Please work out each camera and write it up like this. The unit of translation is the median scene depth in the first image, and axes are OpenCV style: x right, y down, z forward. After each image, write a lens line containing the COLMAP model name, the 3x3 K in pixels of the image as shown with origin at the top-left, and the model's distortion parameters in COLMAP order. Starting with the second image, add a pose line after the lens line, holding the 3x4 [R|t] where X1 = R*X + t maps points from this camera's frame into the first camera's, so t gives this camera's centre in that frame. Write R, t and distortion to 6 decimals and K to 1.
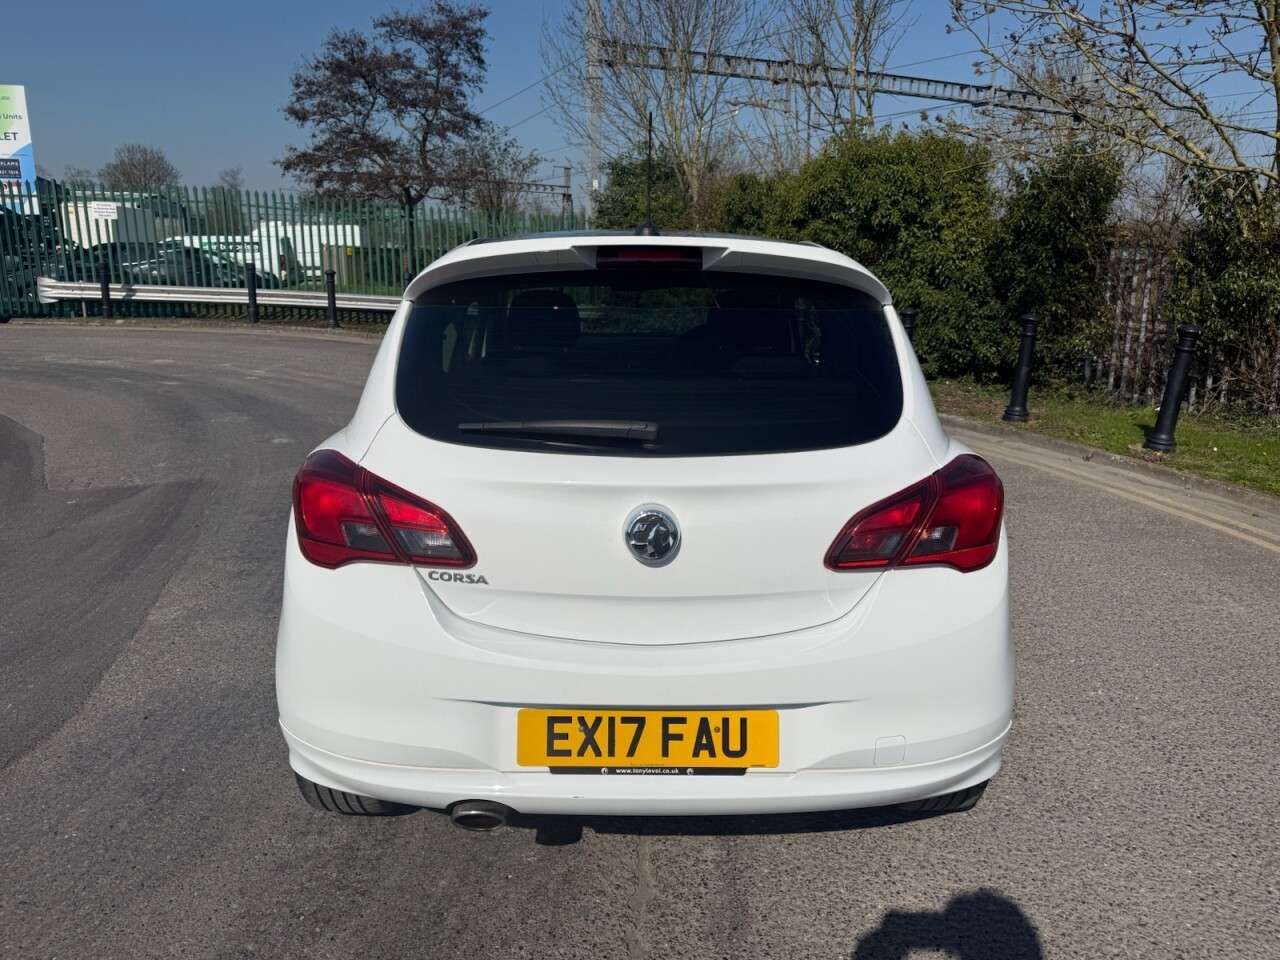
lens RADIAL K [[924.8, 0, 644.1], [0, 924.8, 466.2], [0, 0, 1]] dist [0.062309, -0.098757]
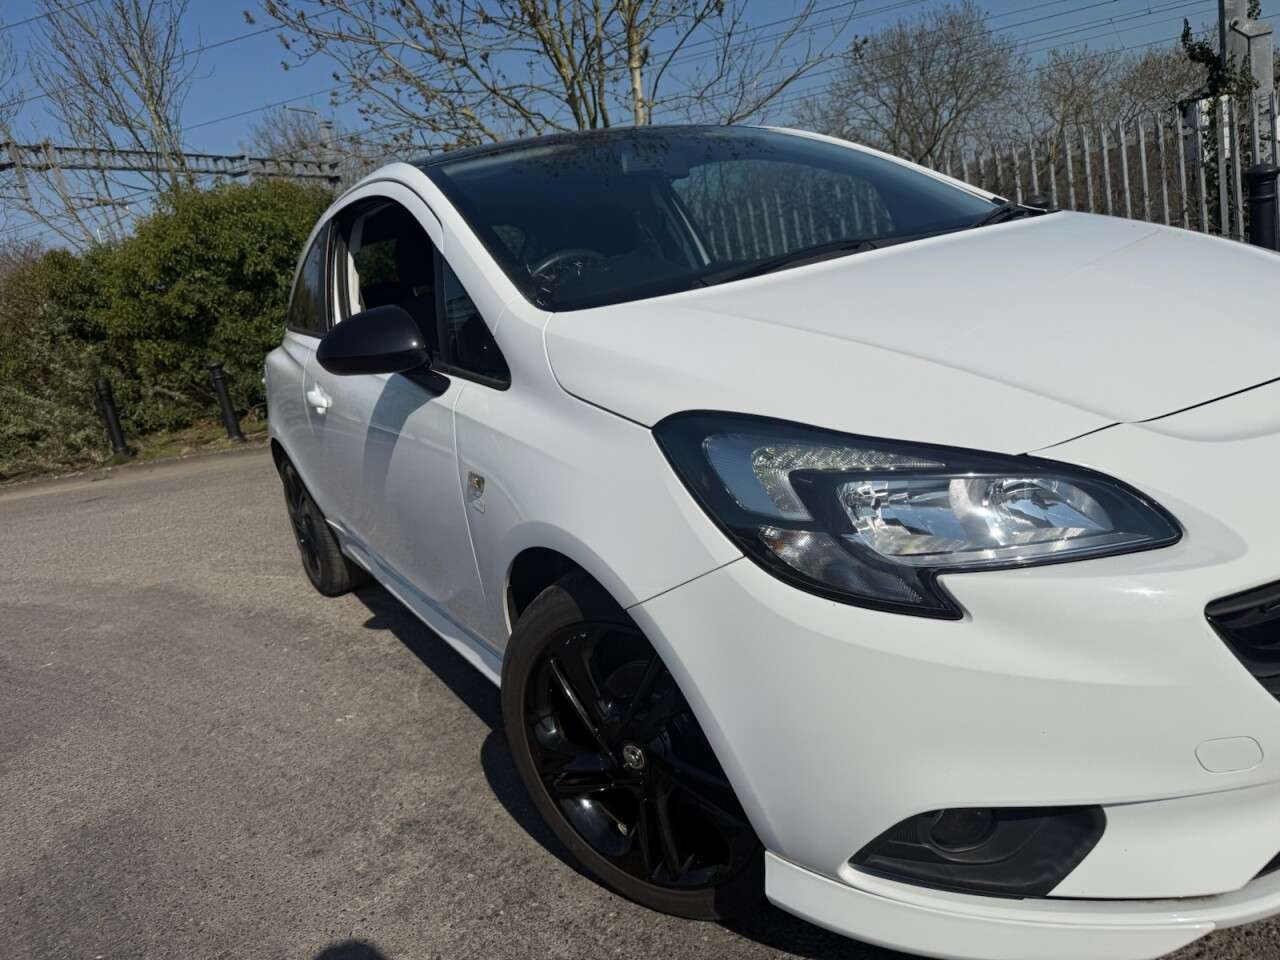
lens RADIAL K [[919.5, 0, 649.8], [0, 919.5, 480.7], [0, 0, 1]] dist [0.003059, -0.006474]
pose [[0.717644, -0.296122, 0.630316, -0.057104], [0.332200, 0.941044, 0.063877, 0.009975], [-0.612071, 0.163550, 0.773706, 0.017748]]
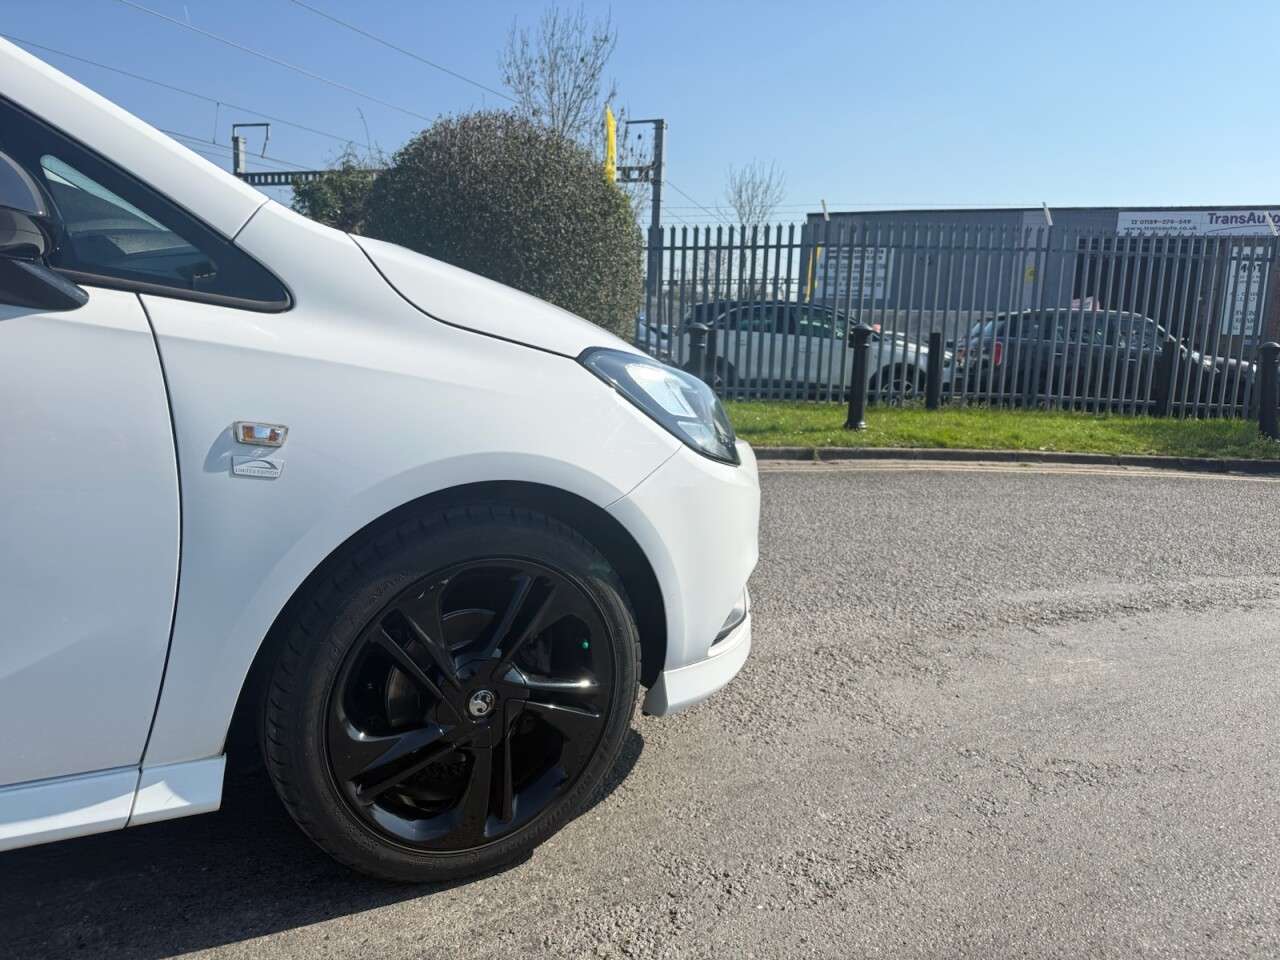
lens RADIAL K [[915.7, 0, 646.0], [0, 915.7, 474.3], [0, 0, 1]] dist [0.014178, -0.018403]
pose [[-0.681833, -0.167152, 0.712155, -0.071865], [0.097630, 0.944040, 0.315051, -0.001384], [-0.724964, 0.284340, -0.627358, 0.097594]]
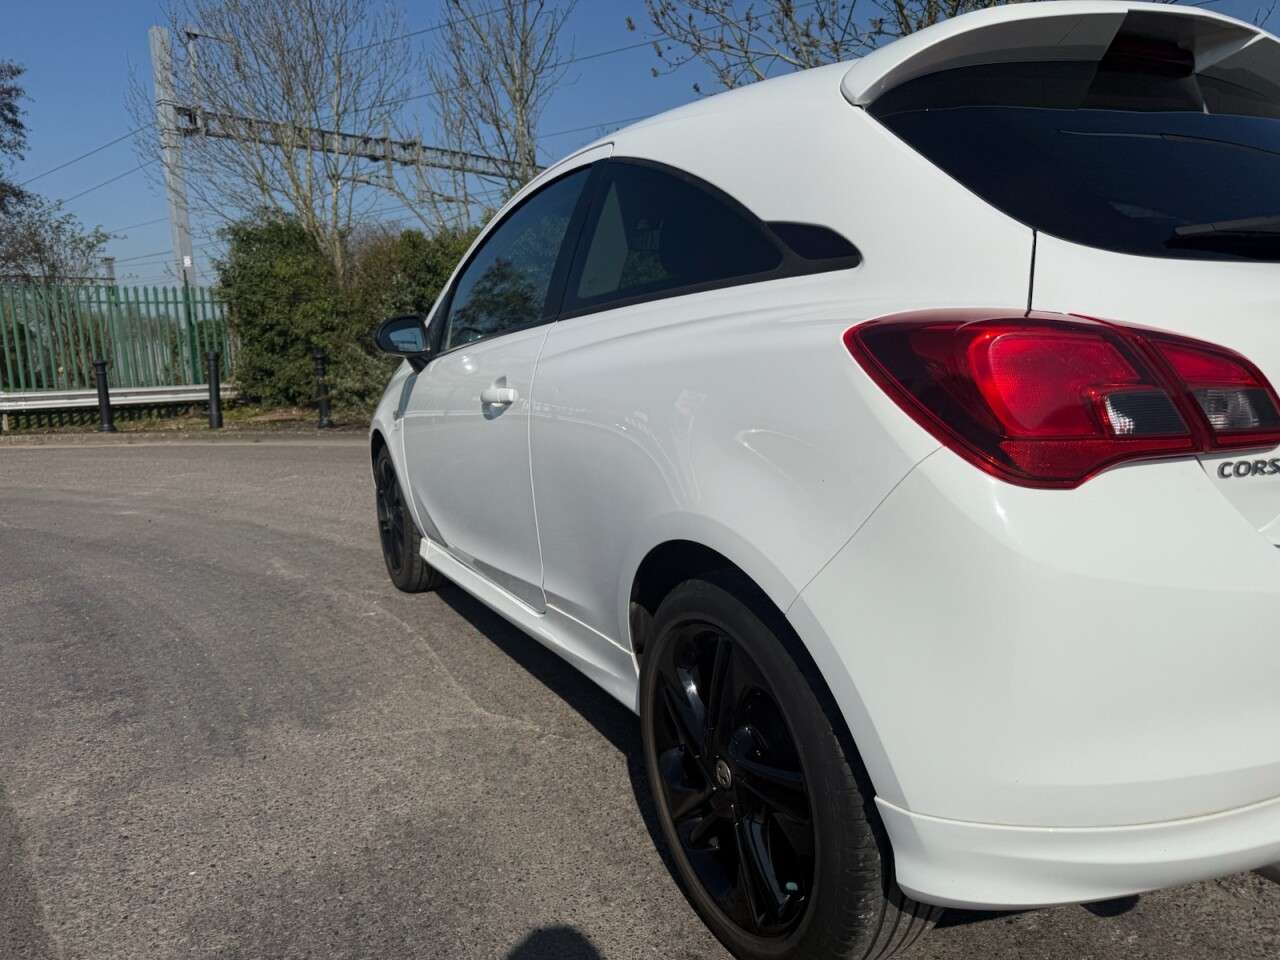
lens RADIAL K [[915.7, 0, 646.0], [0, 915.7, 474.3], [0, 0, 1]] dist [0.014178, -0.018403]
pose [[0.896948, -0.117949, 0.426114, -0.061804], [0.152053, 0.987264, -0.046788, 0.006848], [-0.415168, 0.106759, 0.903459, 0.046338]]
